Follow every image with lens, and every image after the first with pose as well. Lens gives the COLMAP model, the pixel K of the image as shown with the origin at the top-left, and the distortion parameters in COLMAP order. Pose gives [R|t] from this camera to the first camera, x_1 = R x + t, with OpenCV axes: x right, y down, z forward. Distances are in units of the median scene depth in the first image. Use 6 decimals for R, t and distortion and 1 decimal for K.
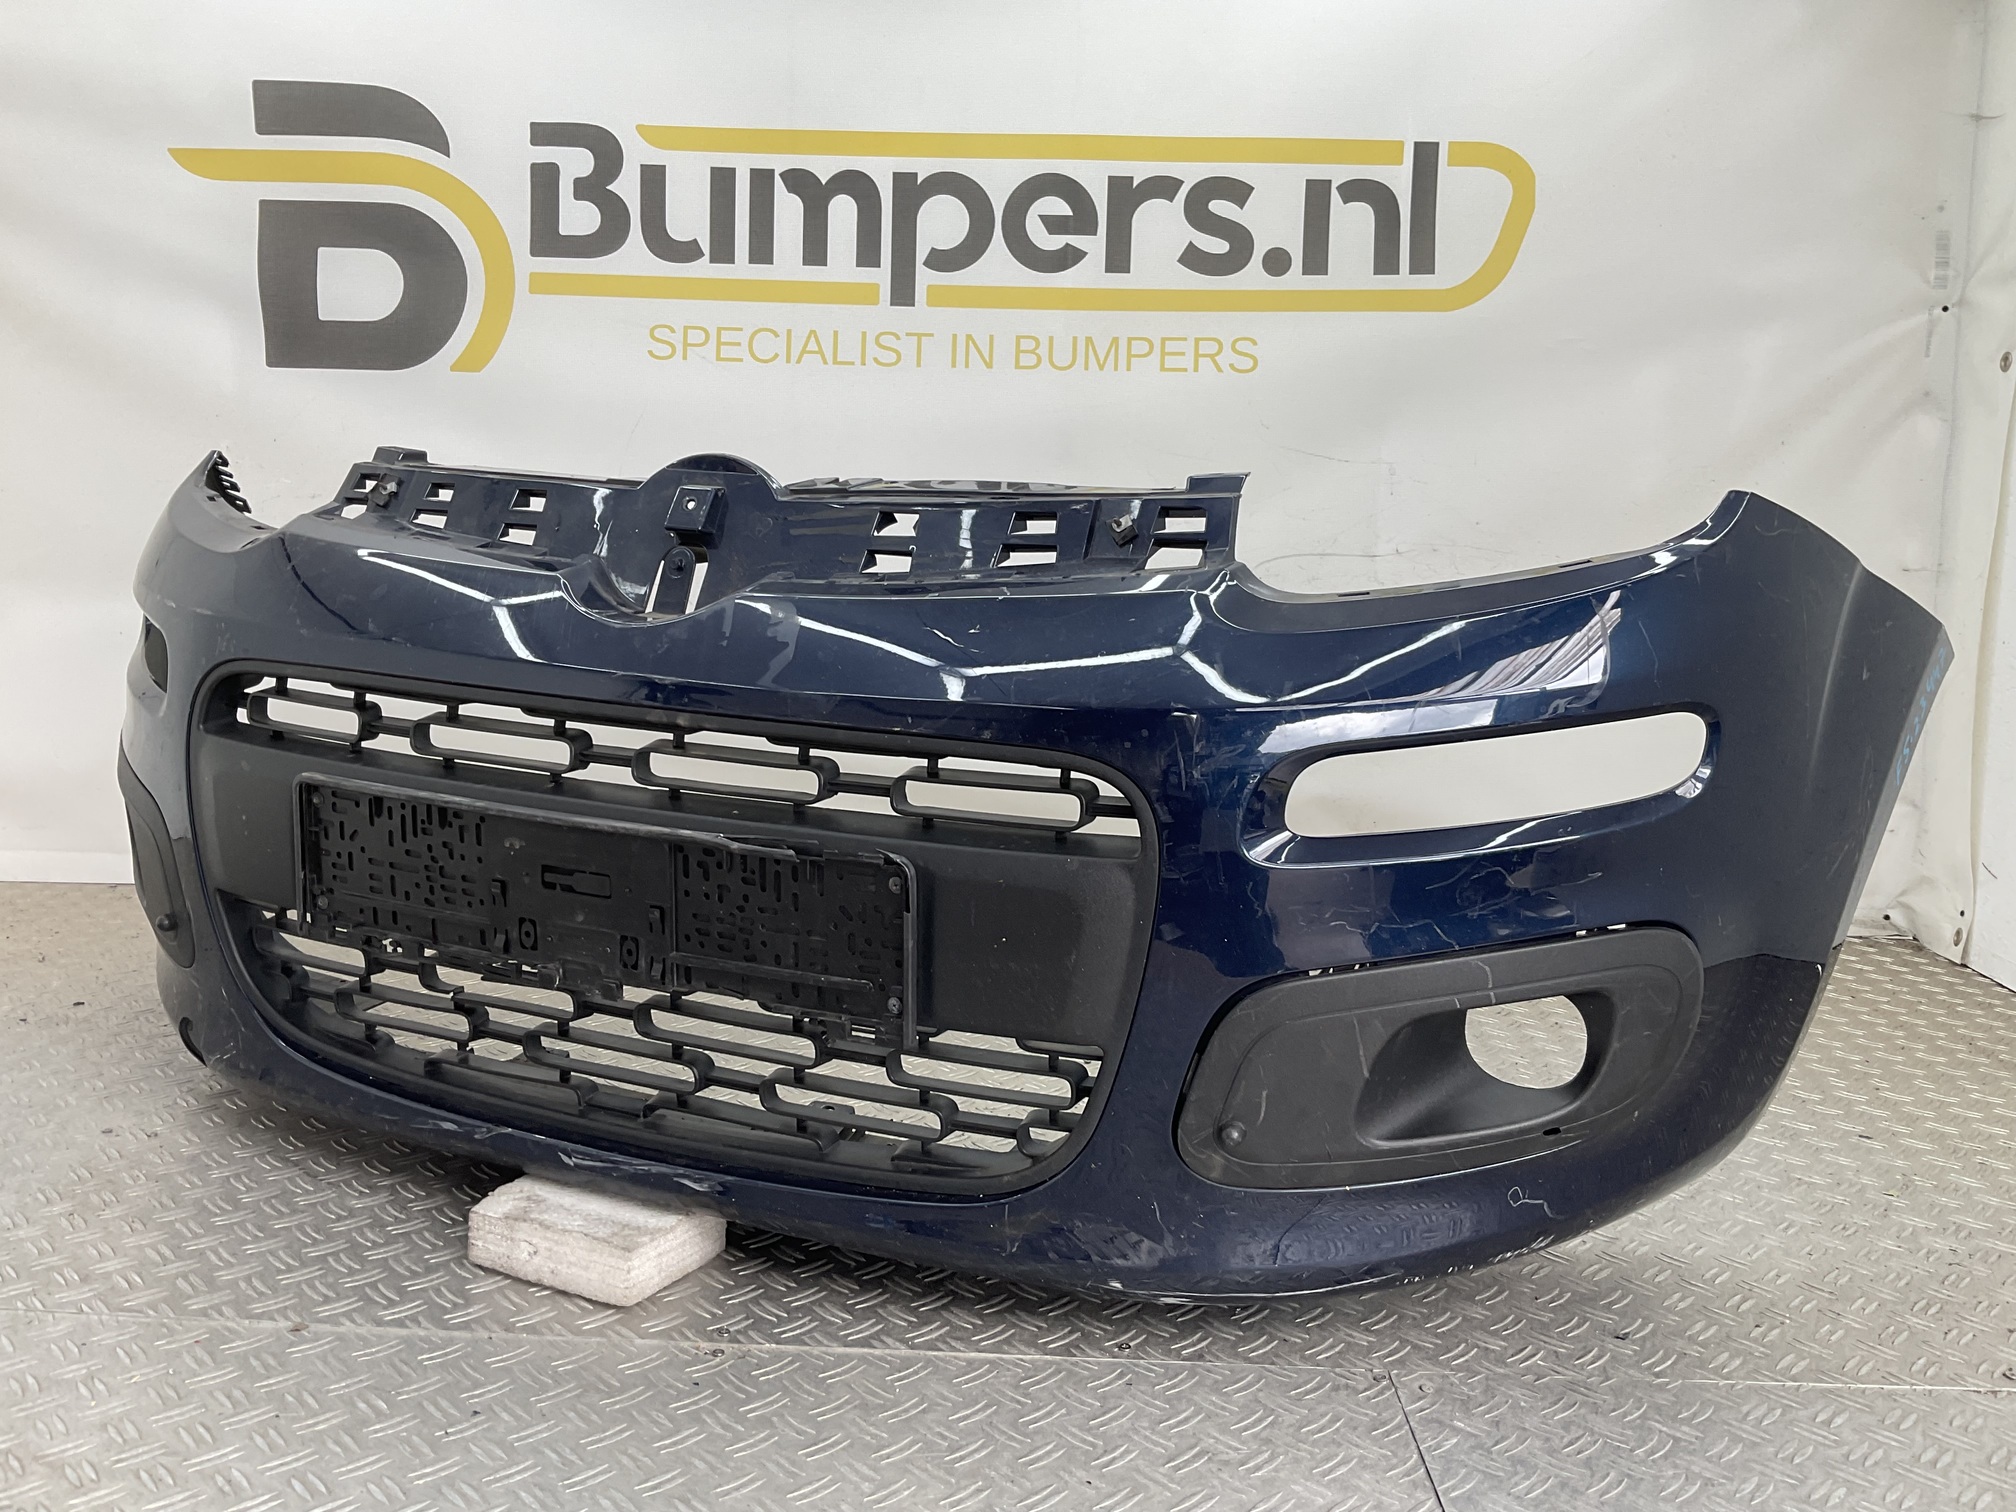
lens RADIAL K [[1665.6, 0, 1000.7], [0, 1665.6, 755.6], [0, 0, 1]] dist [0.136108, -0.294135]
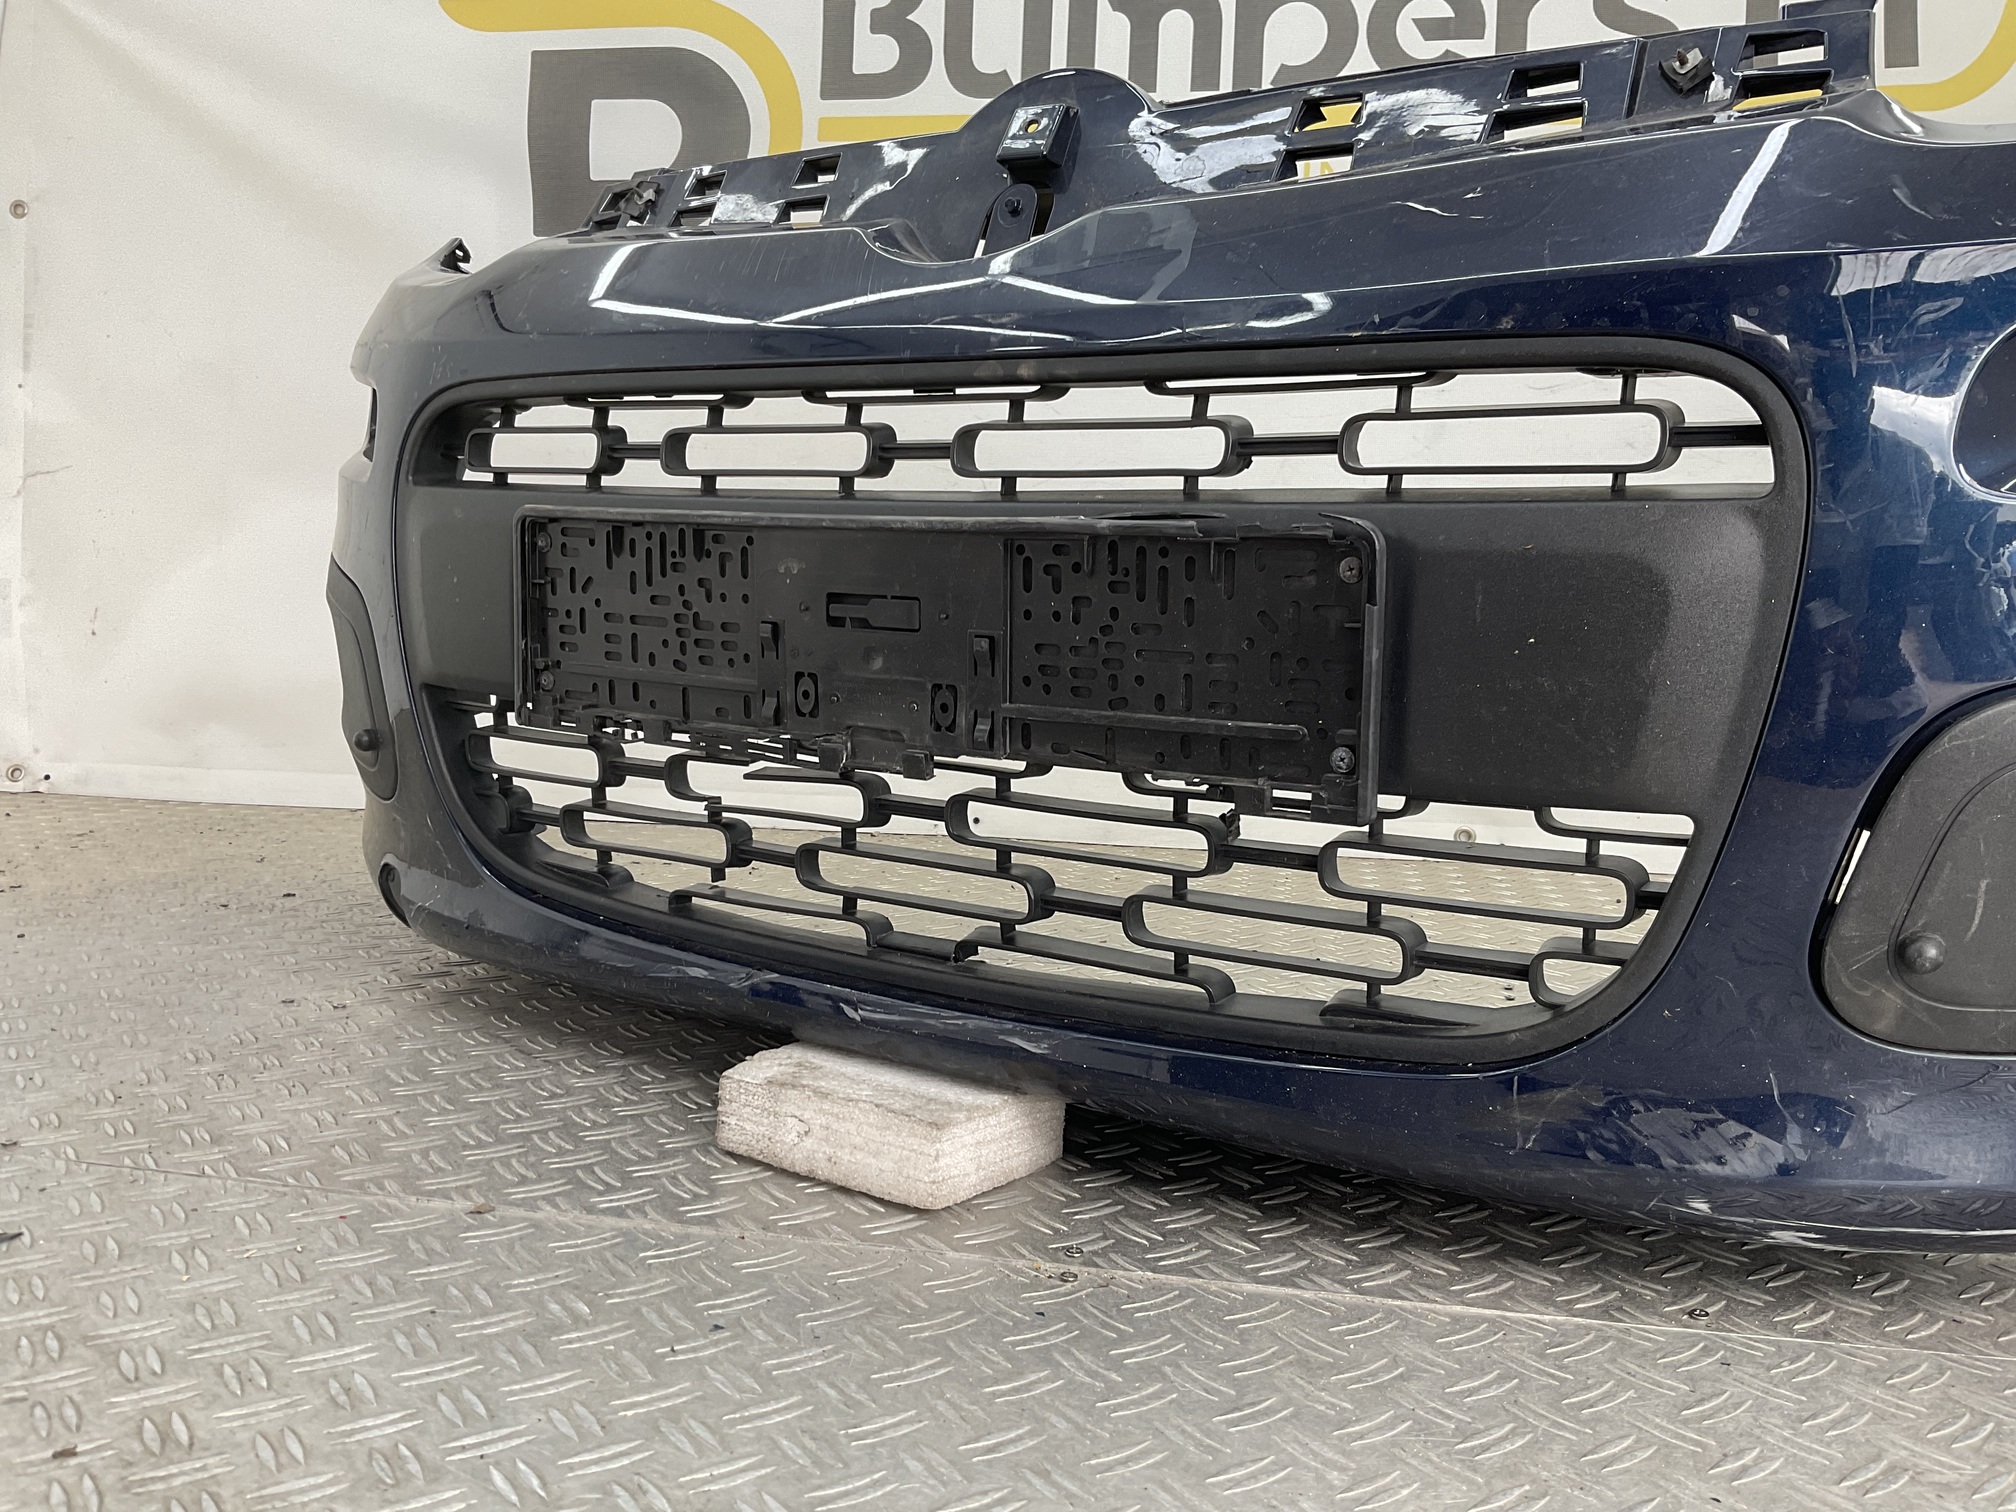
lens RADIAL K [[1665.6, 0, 1000.7], [0, 1665.6, 755.6], [0, 0, 1]] dist [0.136108, -0.294135]
pose [[0.988609, 0.012584, -0.149980, -0.081270], [-0.020718, 0.998391, -0.052790, 0.154418], [0.149074, 0.055296, 0.987279, 0.274033]]
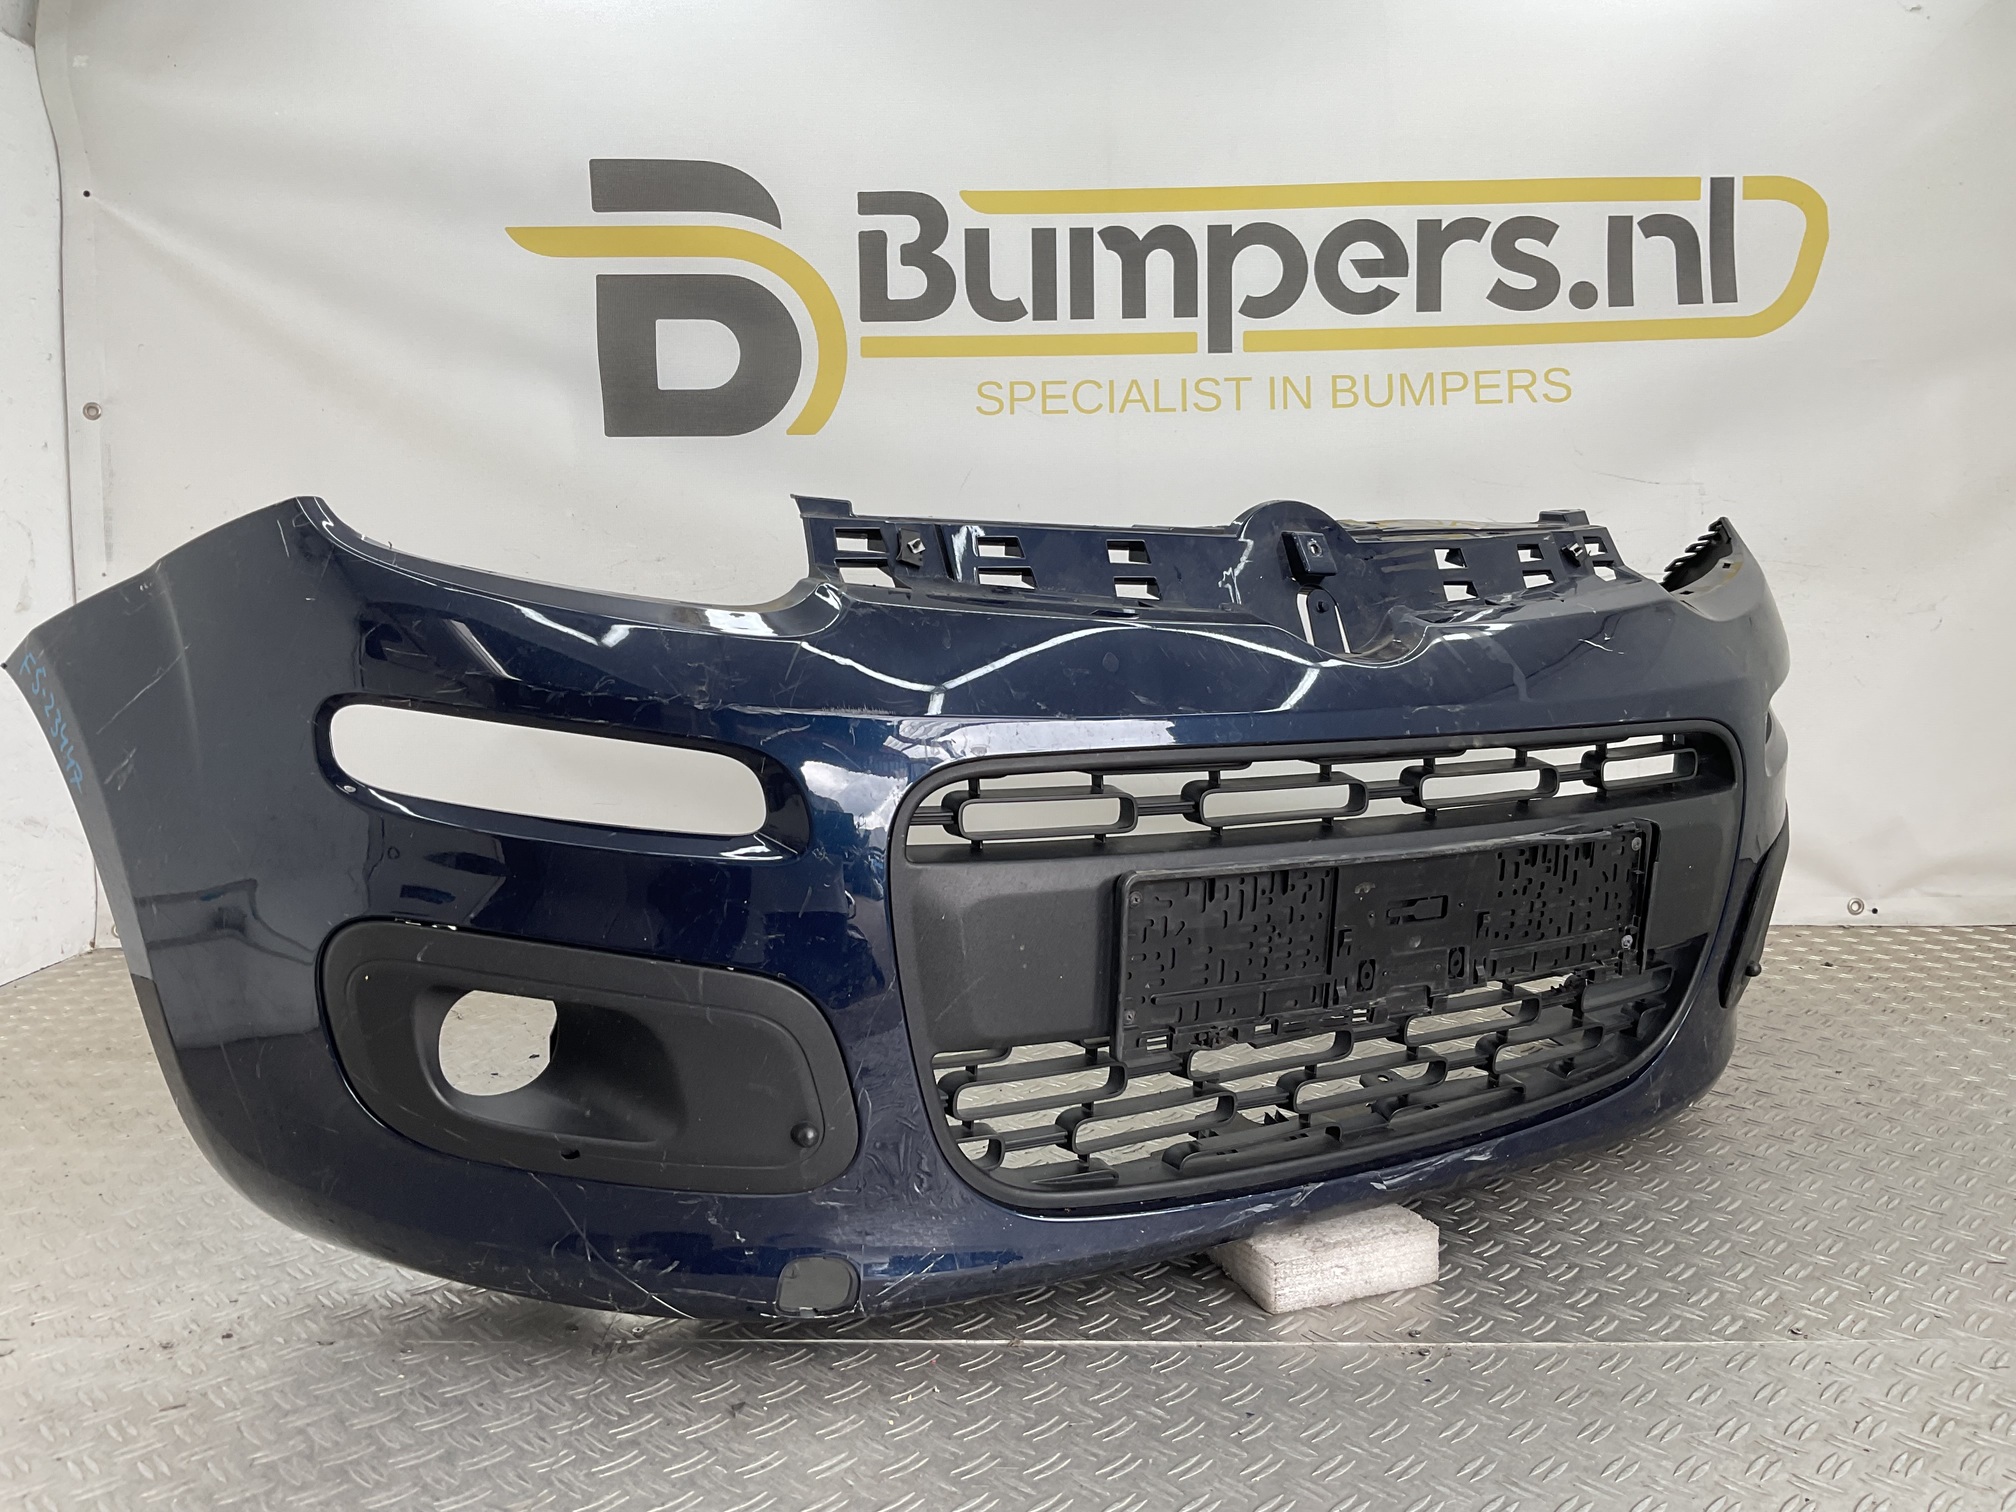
lens RADIAL K [[1665.6, 0, 1000.7], [0, 1665.6, 755.6], [0, 0, 1]] dist [0.136108, -0.294135]
pose [[0.999135, -0.040604, 0.008989, -0.357931], [0.040781, 0.998958, -0.020485, -0.006042], [-0.008148, 0.020834, 0.999750, -0.050216]]
